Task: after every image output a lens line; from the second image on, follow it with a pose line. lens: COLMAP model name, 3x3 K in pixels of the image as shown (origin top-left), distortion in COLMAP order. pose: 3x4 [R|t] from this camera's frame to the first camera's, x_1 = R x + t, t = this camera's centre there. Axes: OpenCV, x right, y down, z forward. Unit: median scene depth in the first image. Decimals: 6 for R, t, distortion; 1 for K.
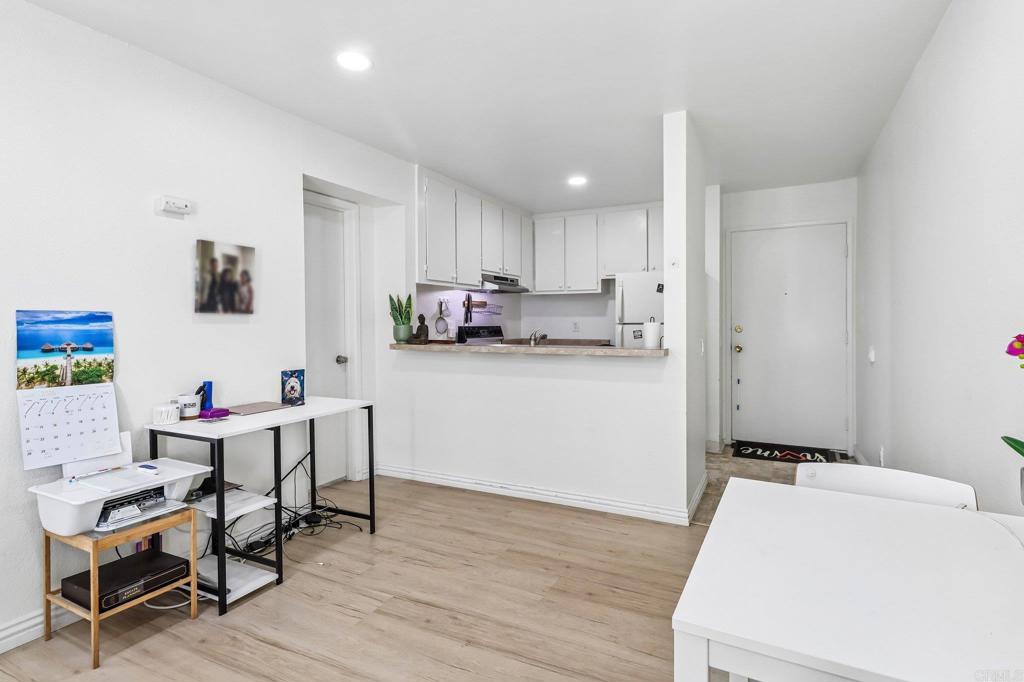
lens RADIAL K [[487.0, 0, 512.2], [0, 487.0, 332.7], [0, 0, 1]] dist [0.000609, 0.000073]
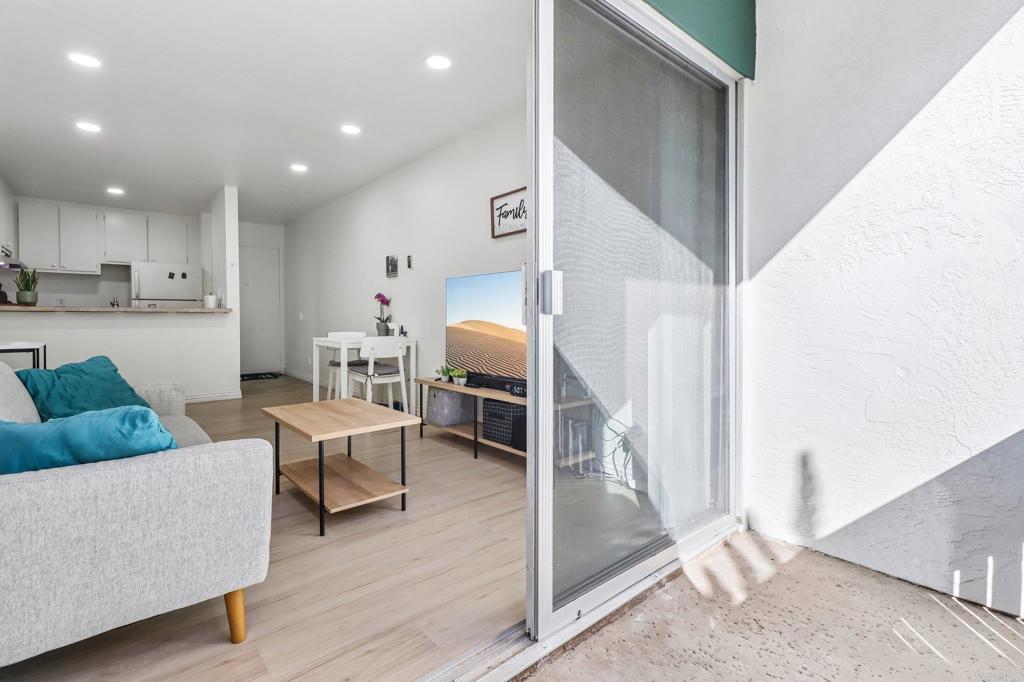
lens RADIAL K [[473.1, 0, 518.9], [0, 473.1, 325.7], [0, 0, 1]] dist [-0.002320, -0.000408]
pose [[0.347791, 0.001257, 0.937571, -0.619513], [0.023146, 0.999683, -0.009926, 0.090555], [-0.937286, 0.025153, 0.347652, -0.437786]]
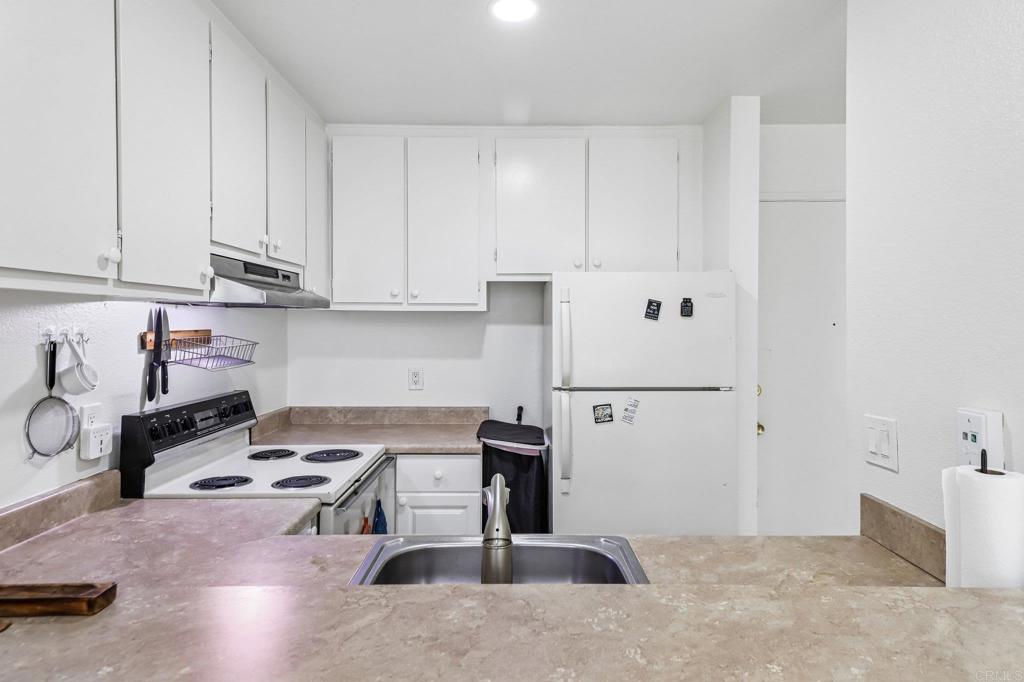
lens RADIAL K [[604.0, 0, 501.1], [0, 604.0, 322.7], [0, 0, 1]] dist [0.001210, 0.002106]
pose [[0.895676, 0.011515, 0.444559, -0.063887], [0.000851, 0.999619, -0.027606, -0.060283], [-0.444707, 0.025105, 0.895324, 0.527281]]
